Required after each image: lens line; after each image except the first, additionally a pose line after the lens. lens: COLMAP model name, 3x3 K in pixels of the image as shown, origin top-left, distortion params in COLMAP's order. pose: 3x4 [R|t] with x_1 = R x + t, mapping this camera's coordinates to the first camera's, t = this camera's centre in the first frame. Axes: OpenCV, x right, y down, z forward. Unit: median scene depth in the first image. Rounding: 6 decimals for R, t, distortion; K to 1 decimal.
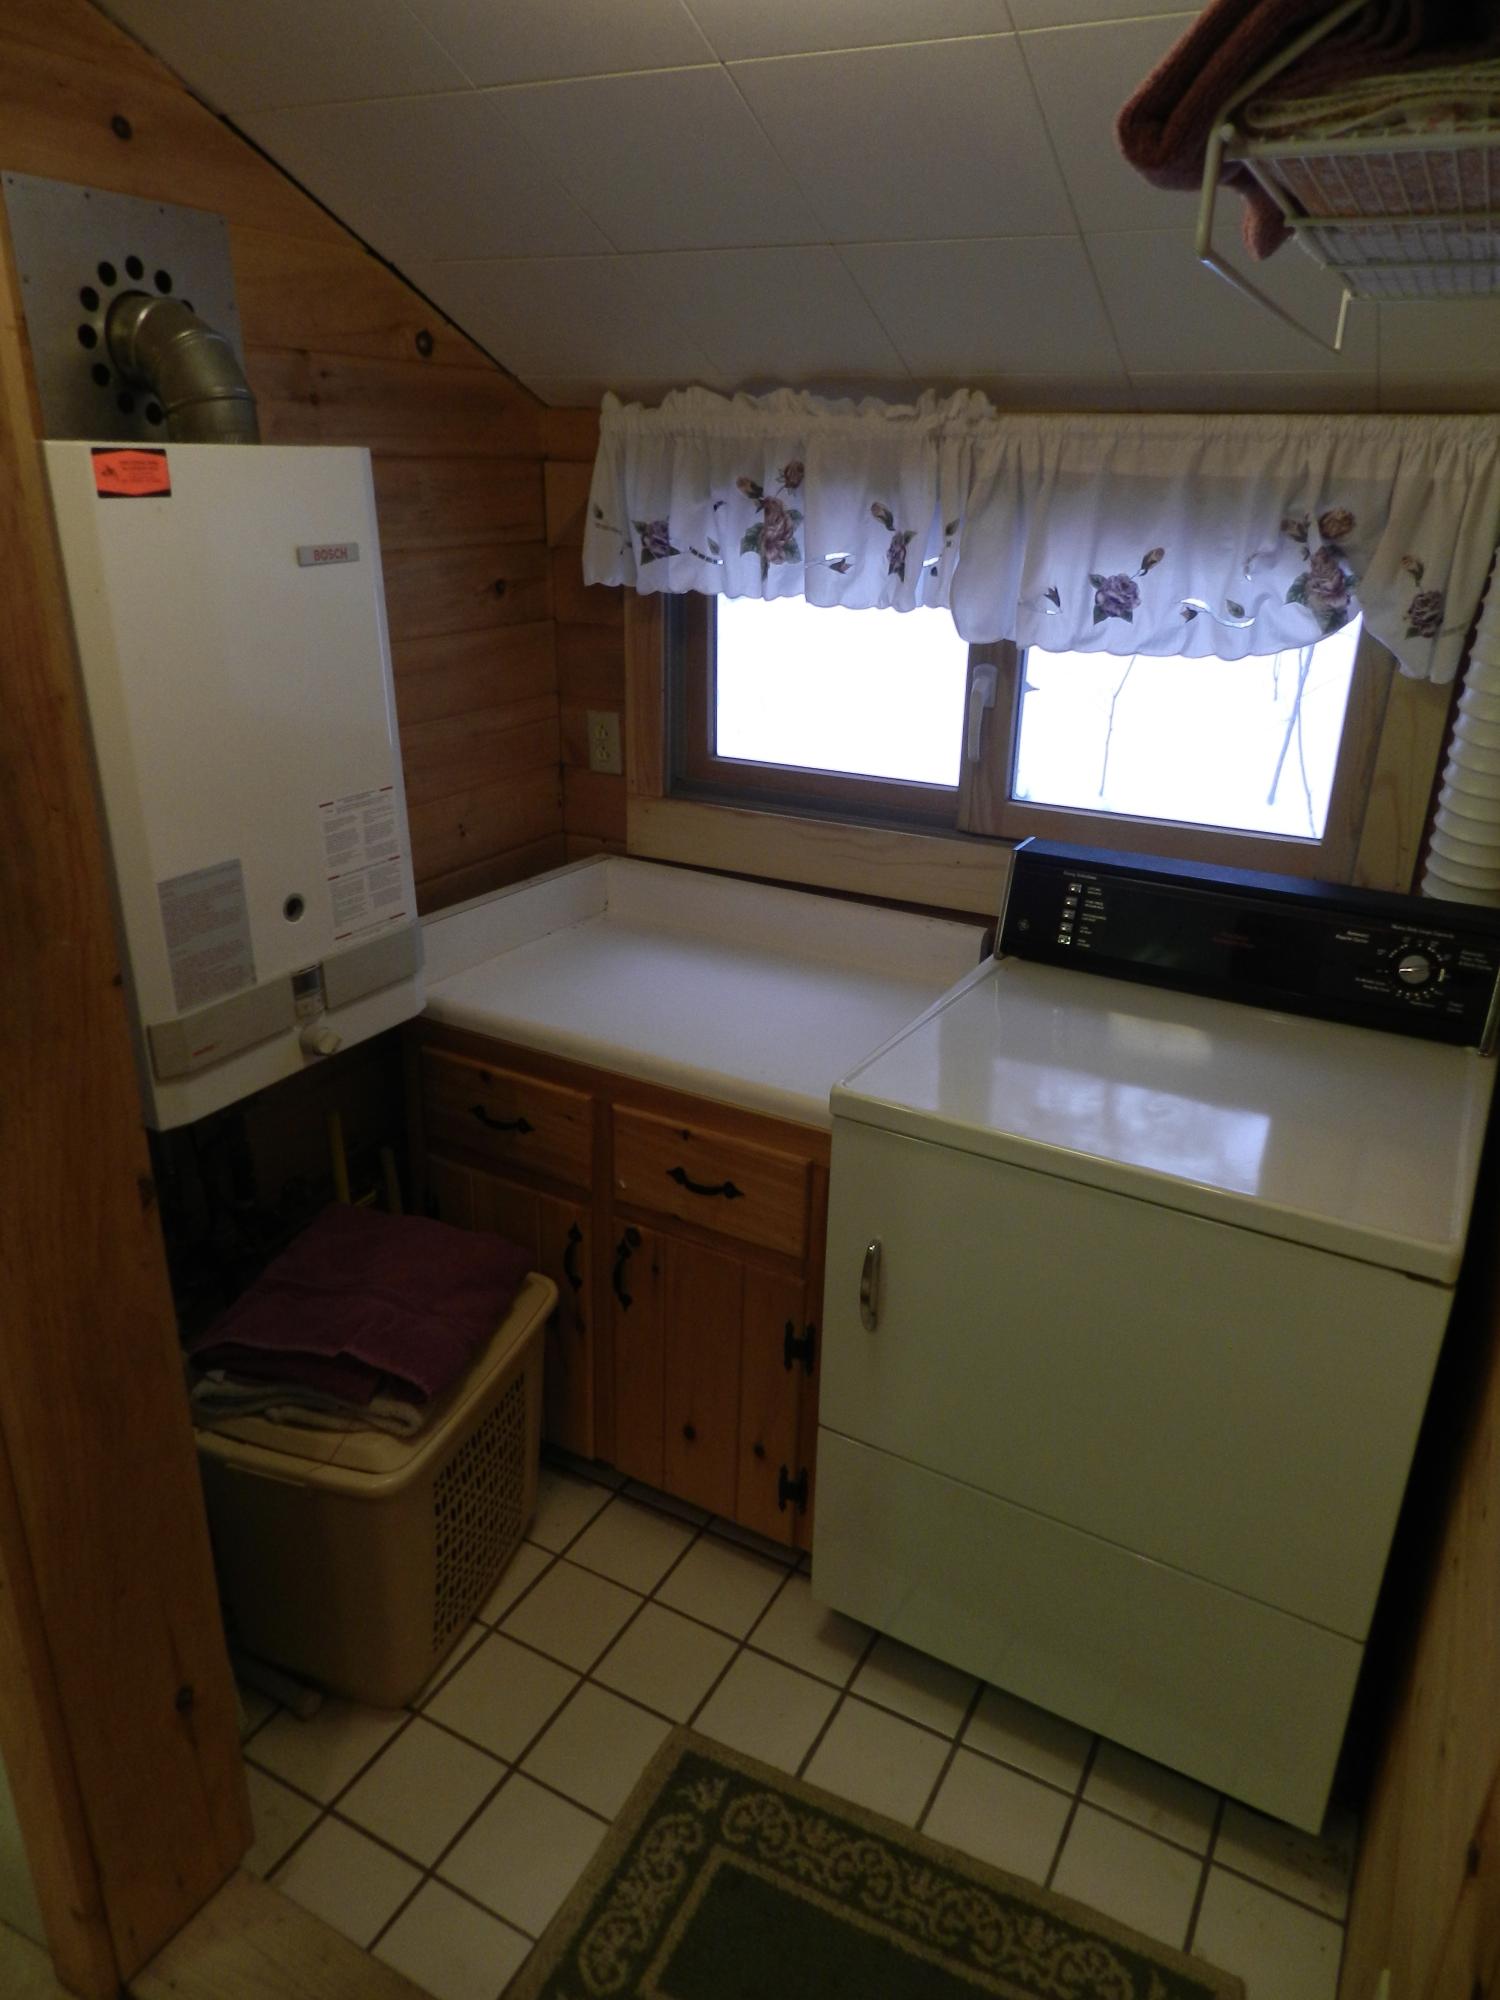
lens RADIAL K [[1339.5, 0, 750.0], [0, 1339.5, 1000.0], [0, 0, 1]] dist [0.008764, -0.000113]
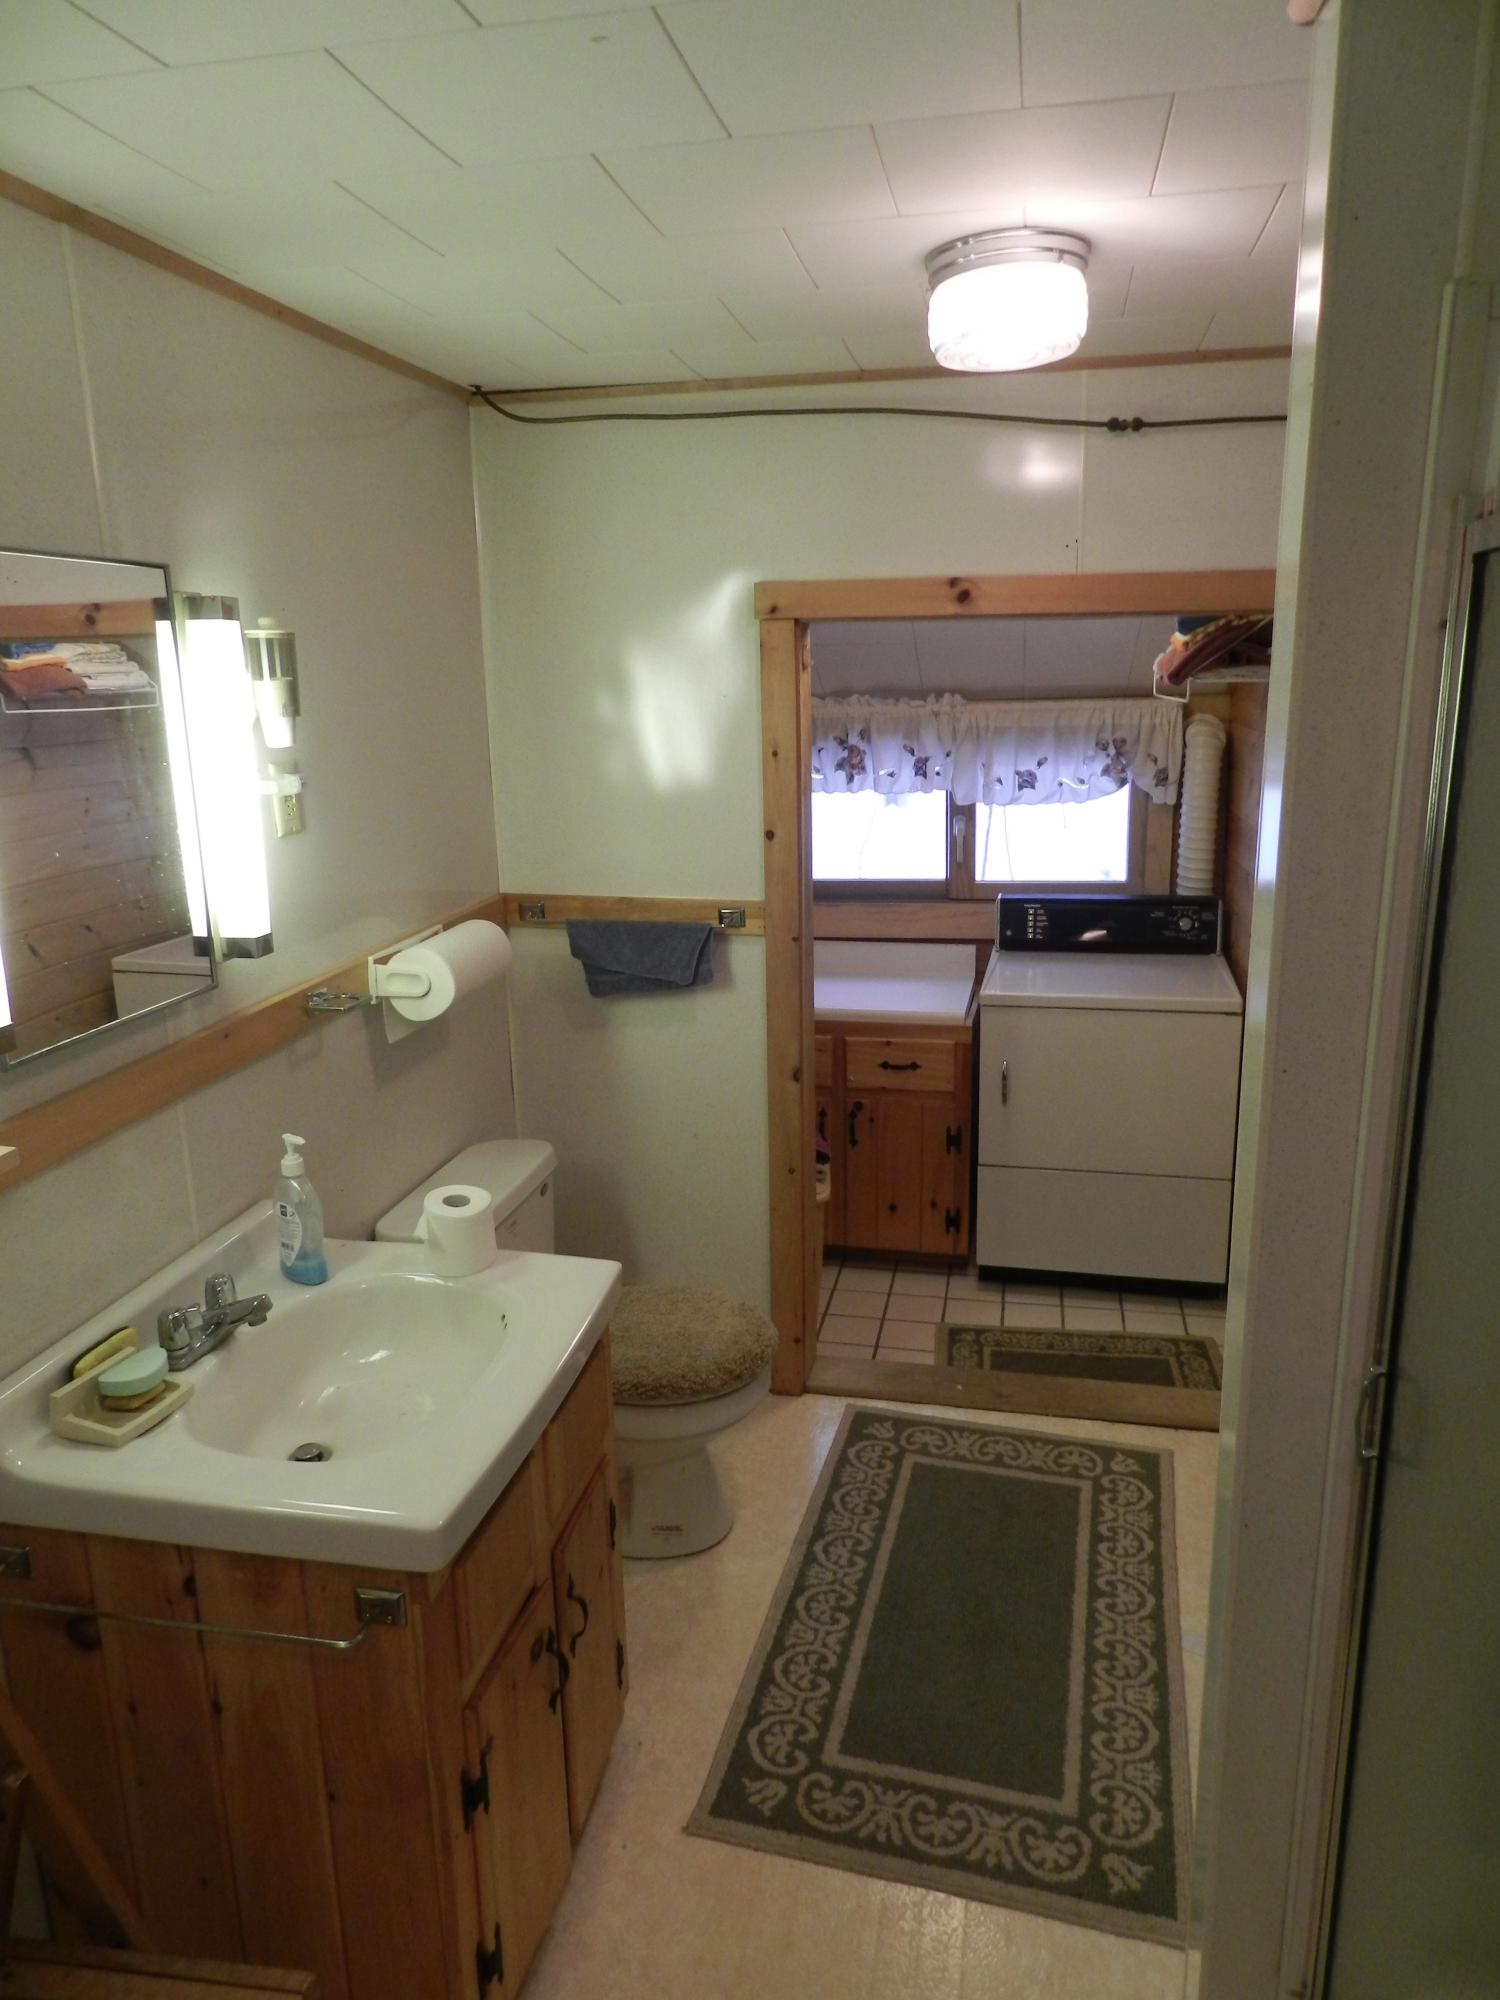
lens RADIAL K [[1339.5, 0, 750.0], [0, 1339.5, 1000.0], [0, 0, 1]] dist [0.008764, -0.000113]
pose [[0.956260, -0.116402, 0.268359, -0.794099], [0.152144, 0.981477, -0.116423, 0.240893], [-0.249836, 0.152160, 0.956258, -0.931472]]
